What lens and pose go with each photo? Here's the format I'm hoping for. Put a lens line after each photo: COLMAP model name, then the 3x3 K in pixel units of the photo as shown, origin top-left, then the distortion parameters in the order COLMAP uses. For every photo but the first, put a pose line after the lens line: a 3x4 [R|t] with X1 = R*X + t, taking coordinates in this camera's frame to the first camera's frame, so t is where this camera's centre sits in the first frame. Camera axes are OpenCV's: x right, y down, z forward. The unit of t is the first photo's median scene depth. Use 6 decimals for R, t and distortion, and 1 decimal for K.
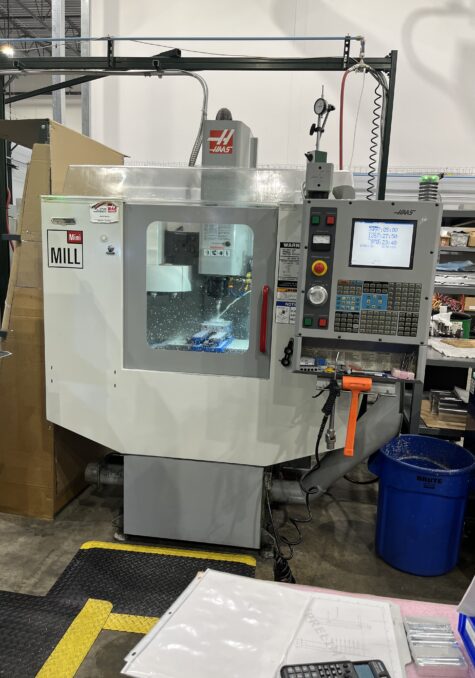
lens RADIAL K [[509.8, 0, 238.5], [0, 509.8, 343.1], [0, 0, 1]] dist [-0.021023, -0.005122]
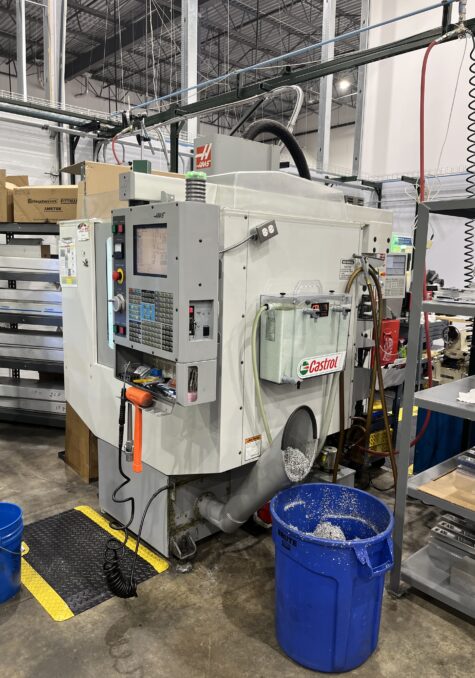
lens RADIAL K [[509.8, 0, 237.1], [0, 509.8, 336.8], [0, 0, 1]] dist [-0.021023, -0.005122]
pose [[0.775560, 0.074490, -0.626863, 0.857400], [-0.101521, 0.994806, -0.007389, -0.038617], [0.623057, 0.069370, 0.779094, 0.322321]]
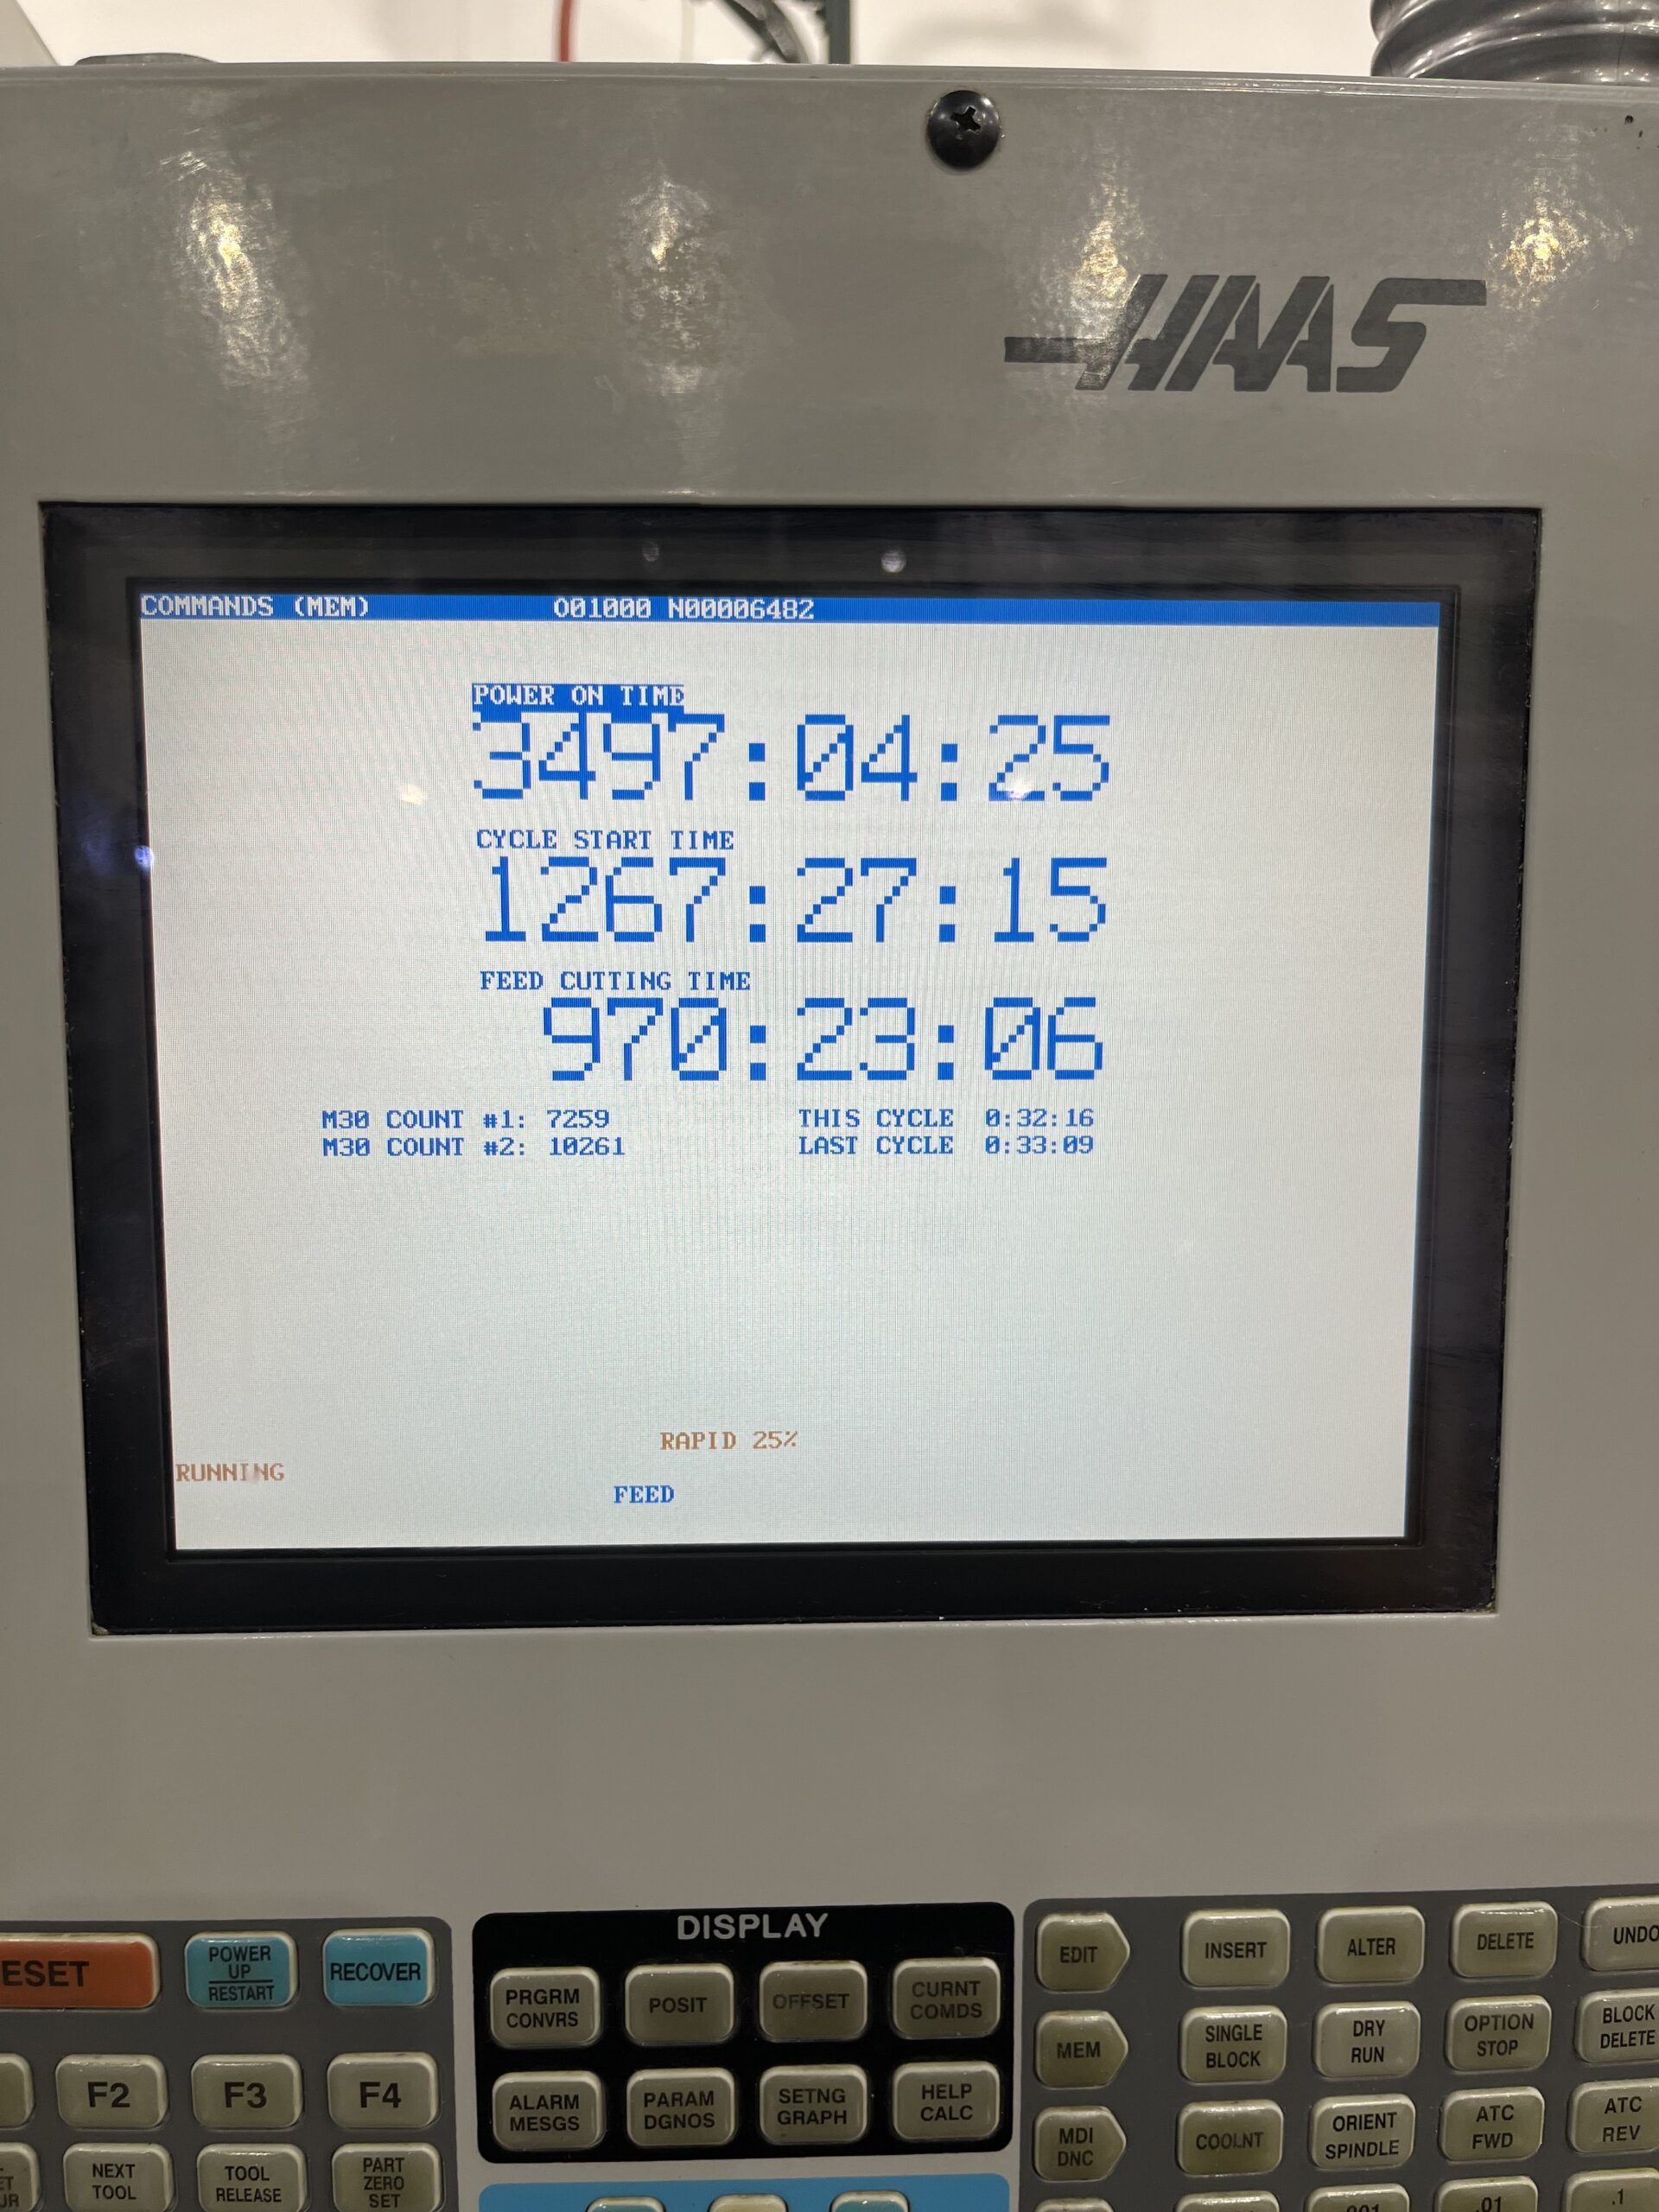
lens RADIAL K [[1654.7, 0, 831.8], [0, 1654.7, 1103.9], [0, 0, 1]] dist [0.009650, -0.043009]
pose [[0.978083, -0.068983, 0.196455, 0.219074], [0.081338, 0.995139, -0.055518, -0.157475], [-0.191670, 0.070280, 0.978940, 0.732856]]
